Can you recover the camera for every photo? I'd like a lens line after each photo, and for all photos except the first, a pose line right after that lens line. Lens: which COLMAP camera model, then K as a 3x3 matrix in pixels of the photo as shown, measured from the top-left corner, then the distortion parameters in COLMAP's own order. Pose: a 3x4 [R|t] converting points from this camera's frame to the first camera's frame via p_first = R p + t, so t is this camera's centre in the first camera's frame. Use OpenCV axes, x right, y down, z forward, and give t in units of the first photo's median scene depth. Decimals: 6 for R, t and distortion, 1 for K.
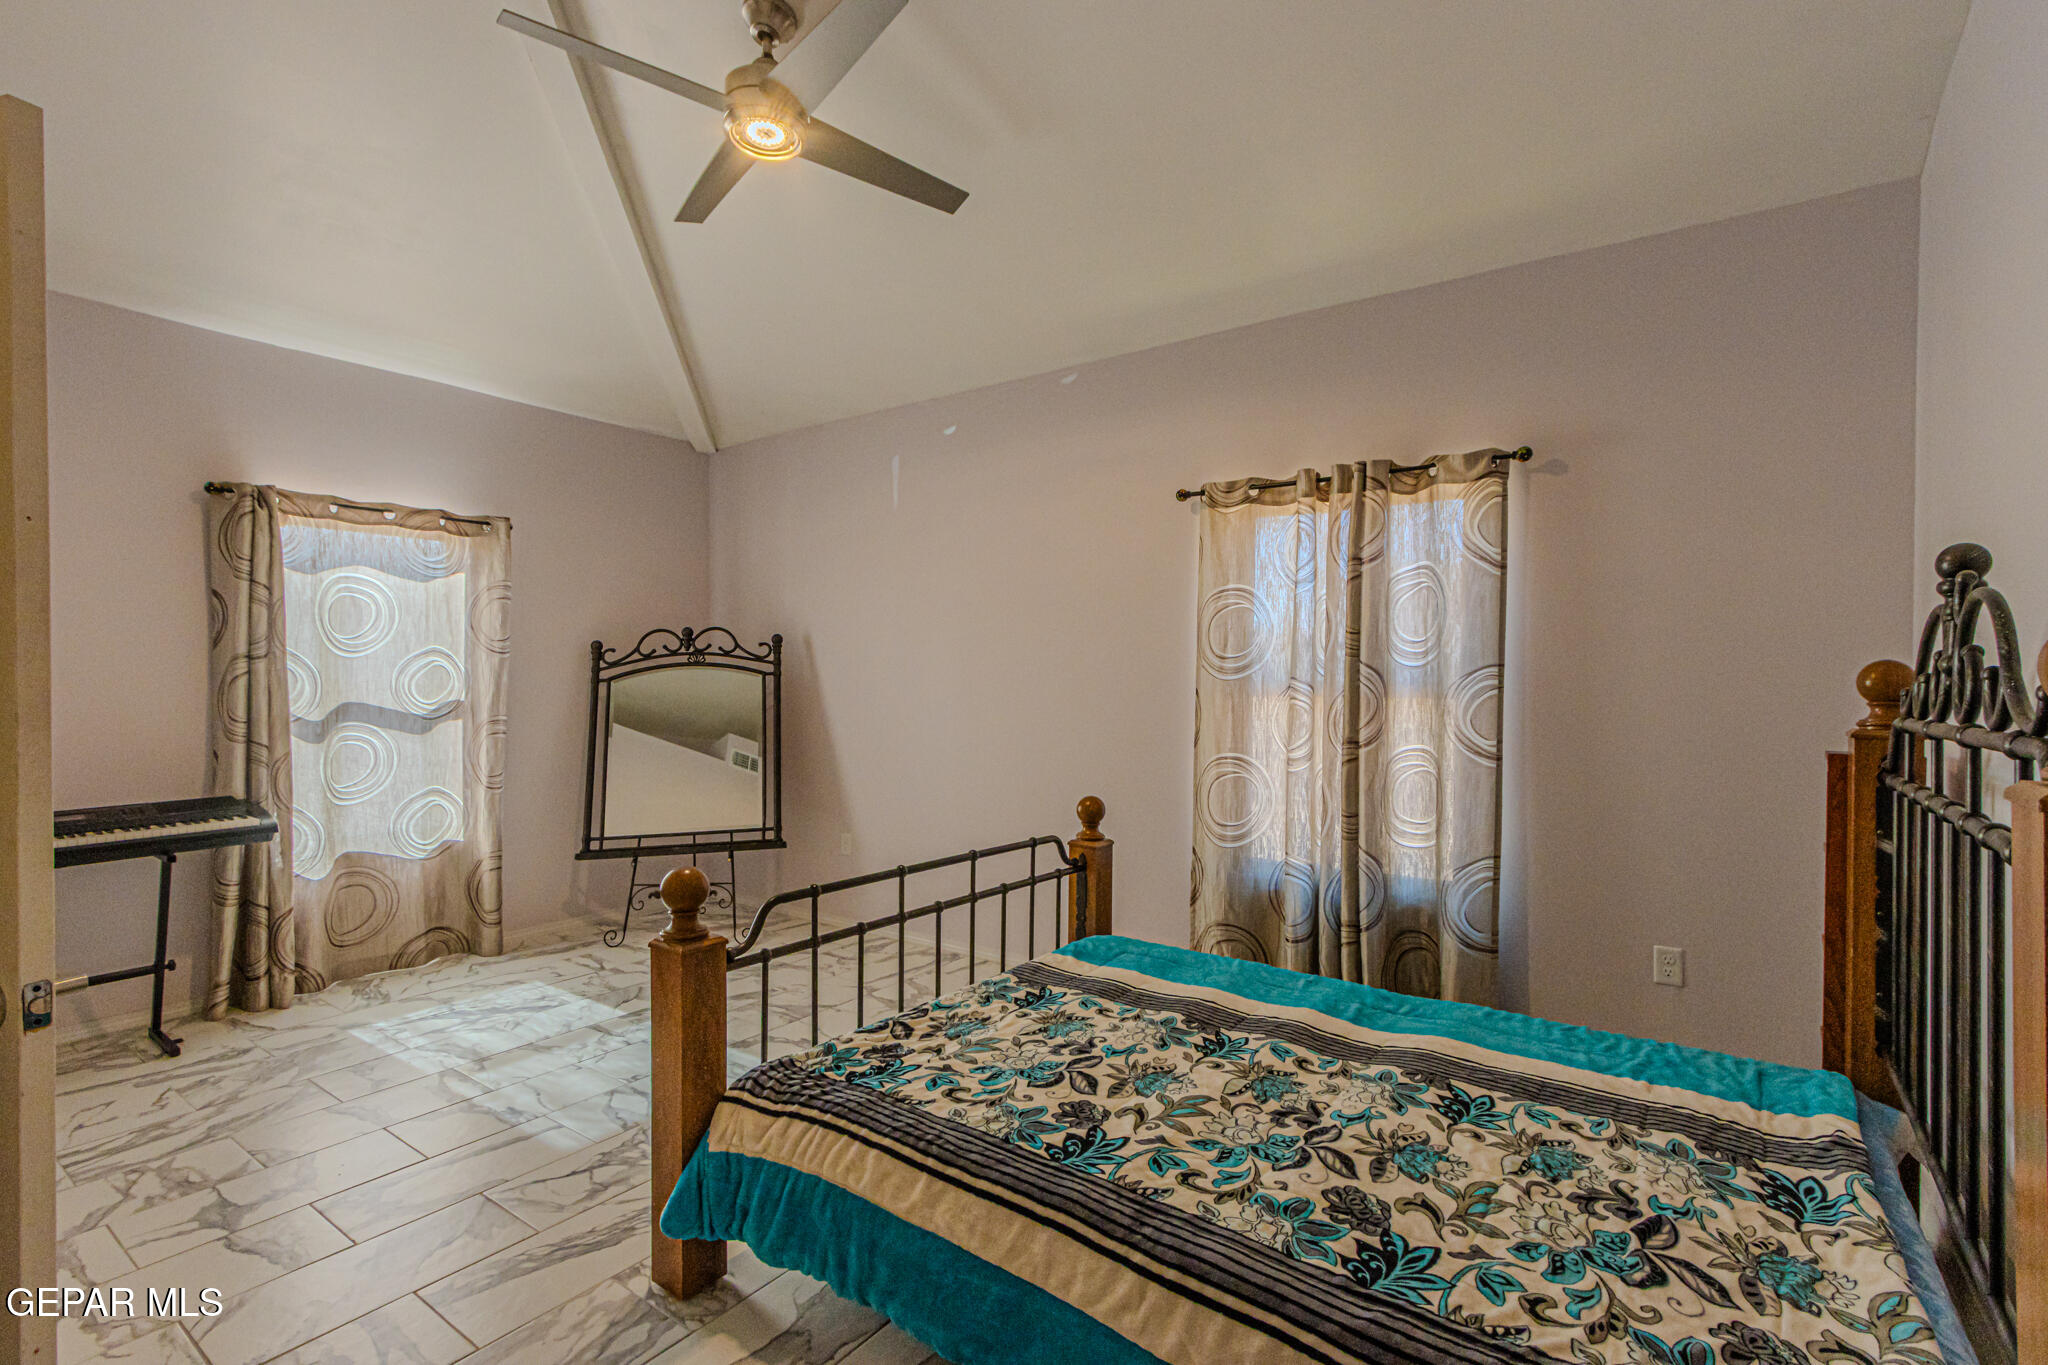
lens RADIAL K [[938.2, 0, 1023.9], [0, 938.2, 683.7], [0, 0, 1]] dist [0.007081, -0.001515]
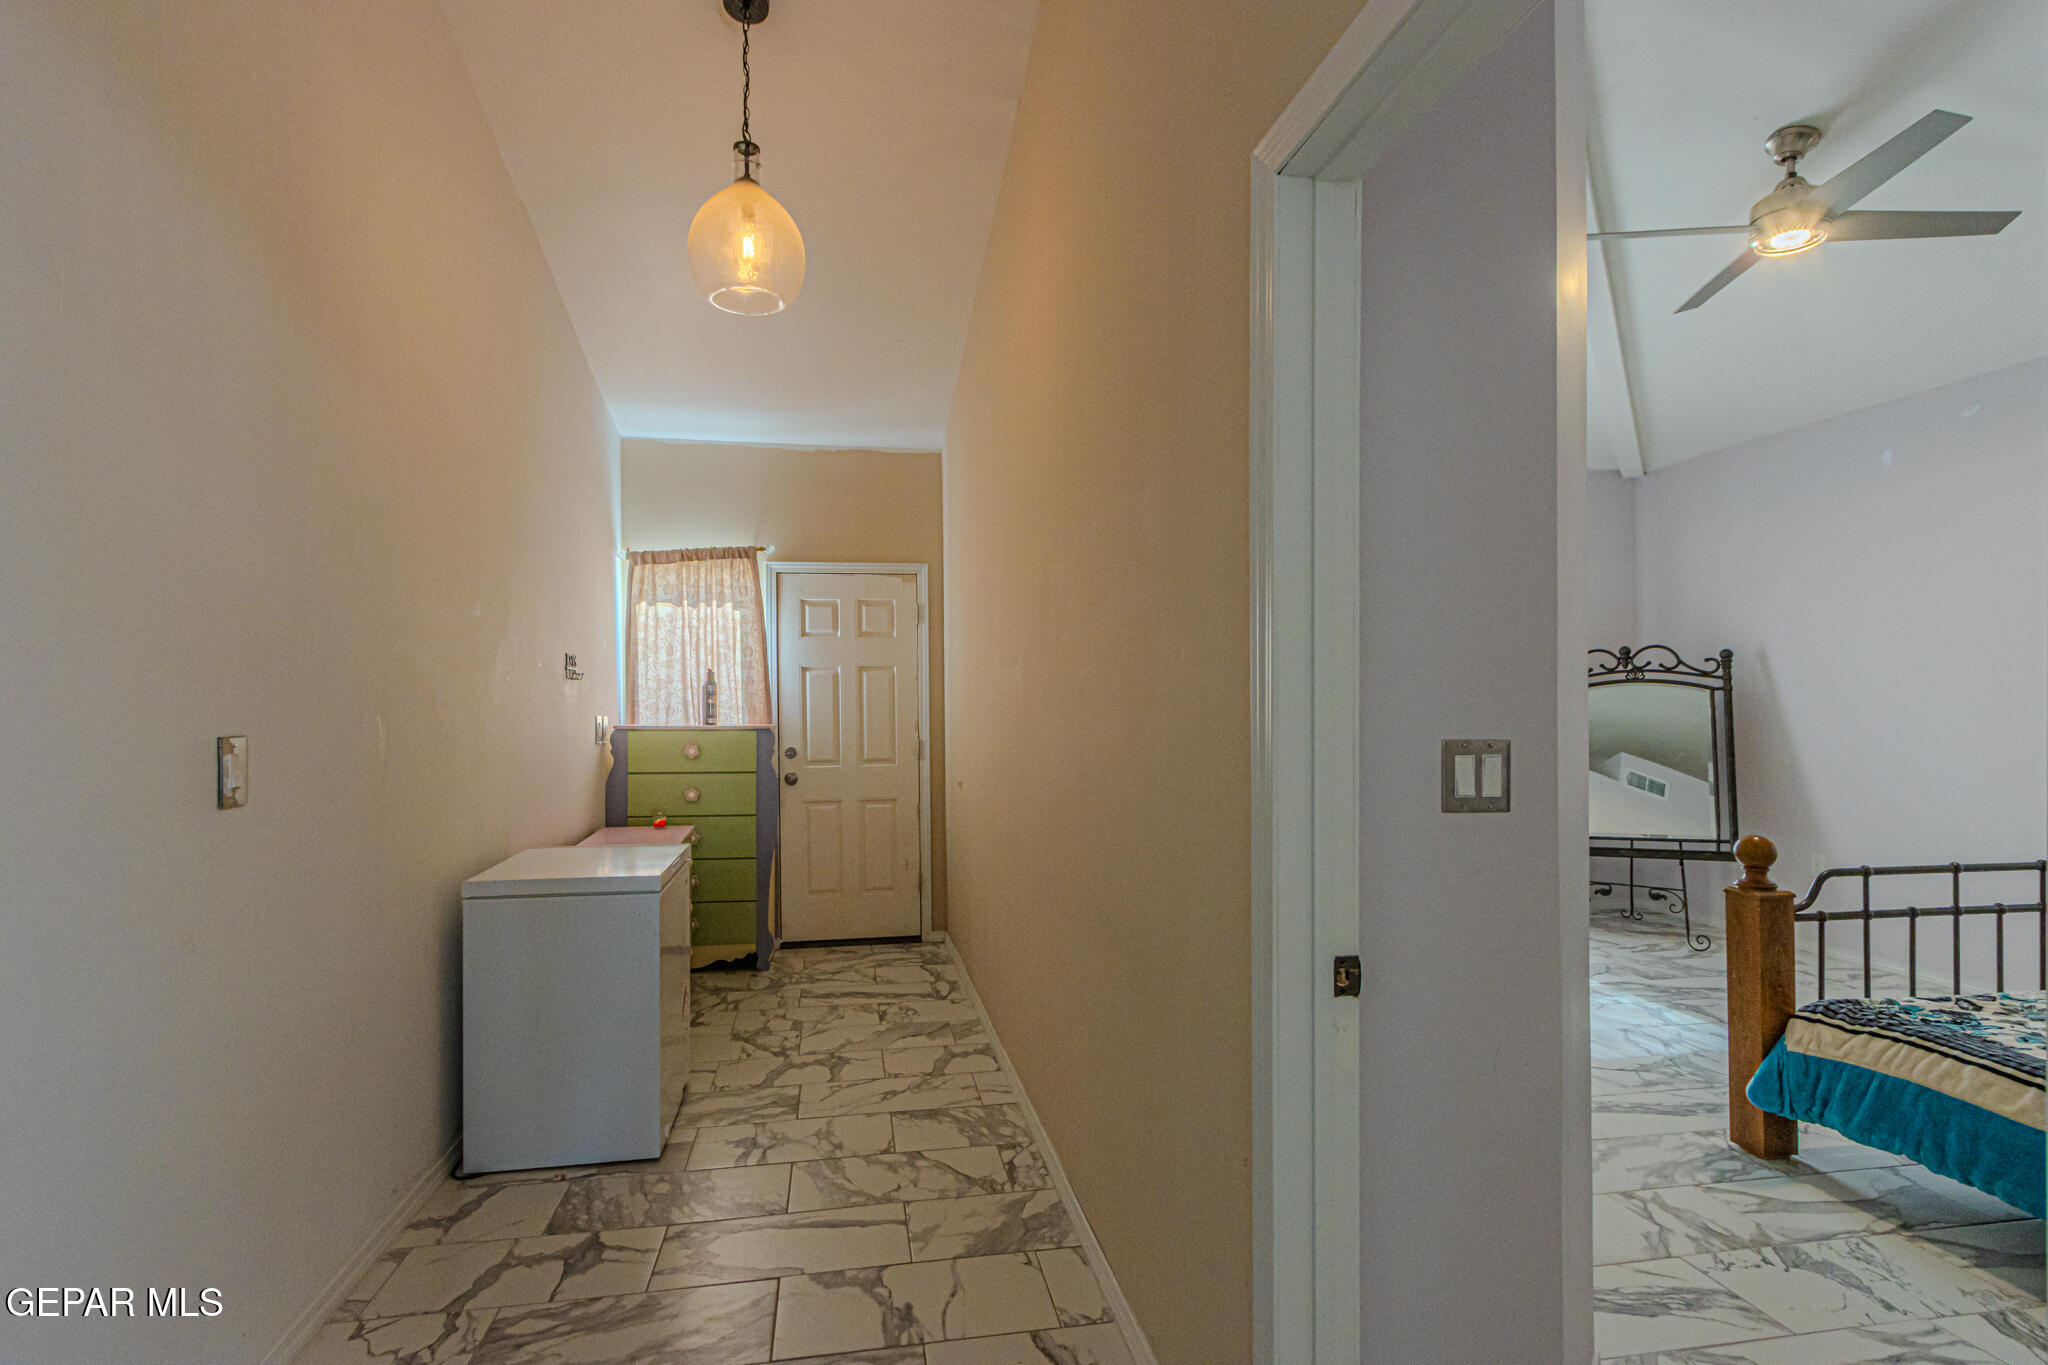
lens RADIAL K [[1013.7, 0, 1012.9], [0, 1013.7, 687.6], [0, 0, 1]] dist [-0.006947, 0.002256]
pose [[0.704998, -0.015219, -0.709046, -0.075989], [0.004797, 0.999849, -0.016691, 0.005736], [0.709193, 0.008365, 0.704964, -0.665484]]
